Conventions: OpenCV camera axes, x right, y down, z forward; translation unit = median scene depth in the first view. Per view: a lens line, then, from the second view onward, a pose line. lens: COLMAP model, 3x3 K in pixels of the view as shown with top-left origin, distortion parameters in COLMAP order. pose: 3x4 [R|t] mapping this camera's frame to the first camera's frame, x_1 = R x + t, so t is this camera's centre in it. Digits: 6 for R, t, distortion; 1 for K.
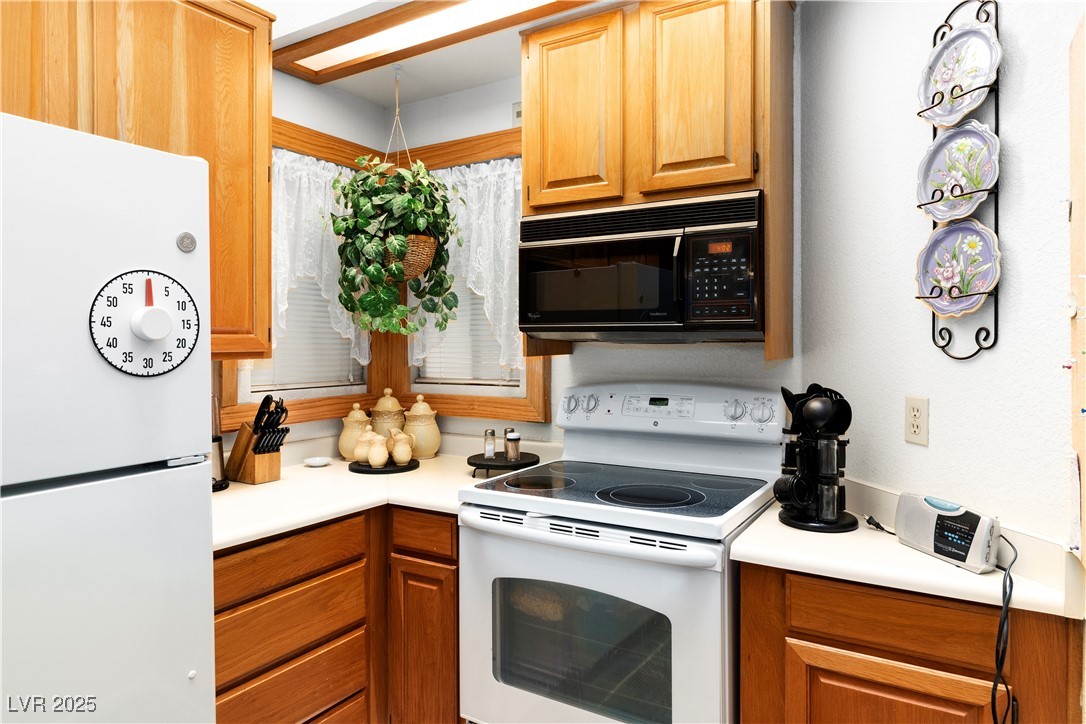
lens RADIAL K [[657.5, 0, 548.3], [0, 657.5, 342.8], [0, 0, 1]] dist [-0.000429, 0.001005]
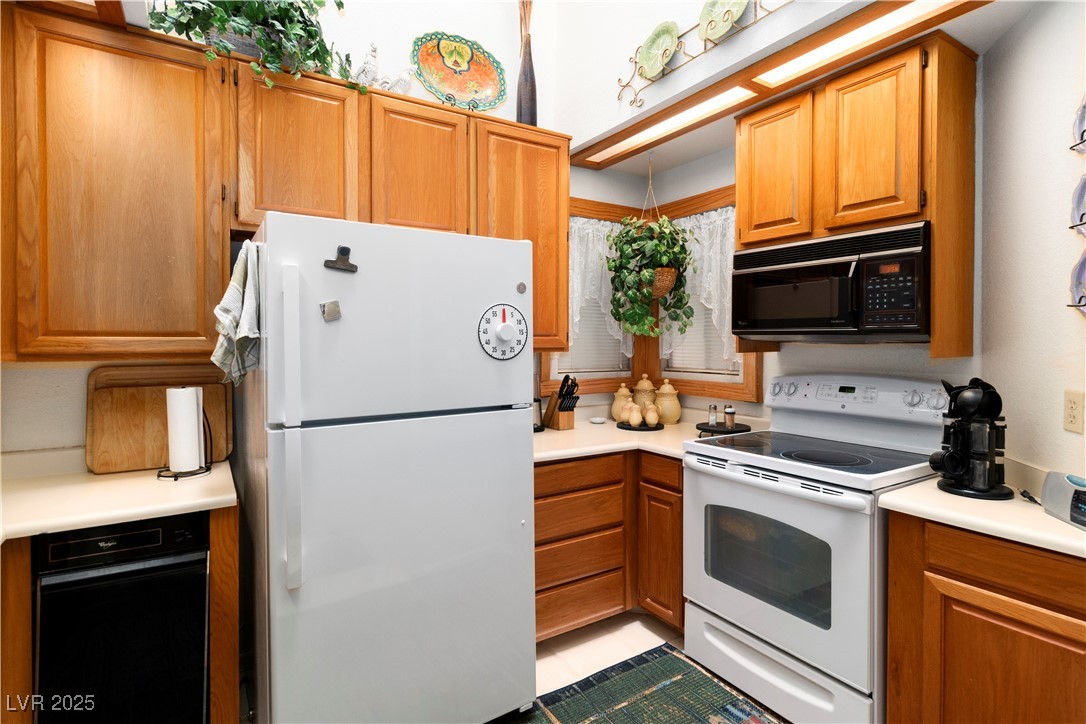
lens RADIAL K [[540.8, 0, 539.8], [0, 540.8, 340.7], [0, 0, 1]] dist [-0.000528, -0.000087]
pose [[0.890084, 0.003057, -0.455786, 0.126346], [-0.003816, 0.999992, -0.000746, -0.002130], [0.455781, 0.002403, 0.890089, -0.220313]]
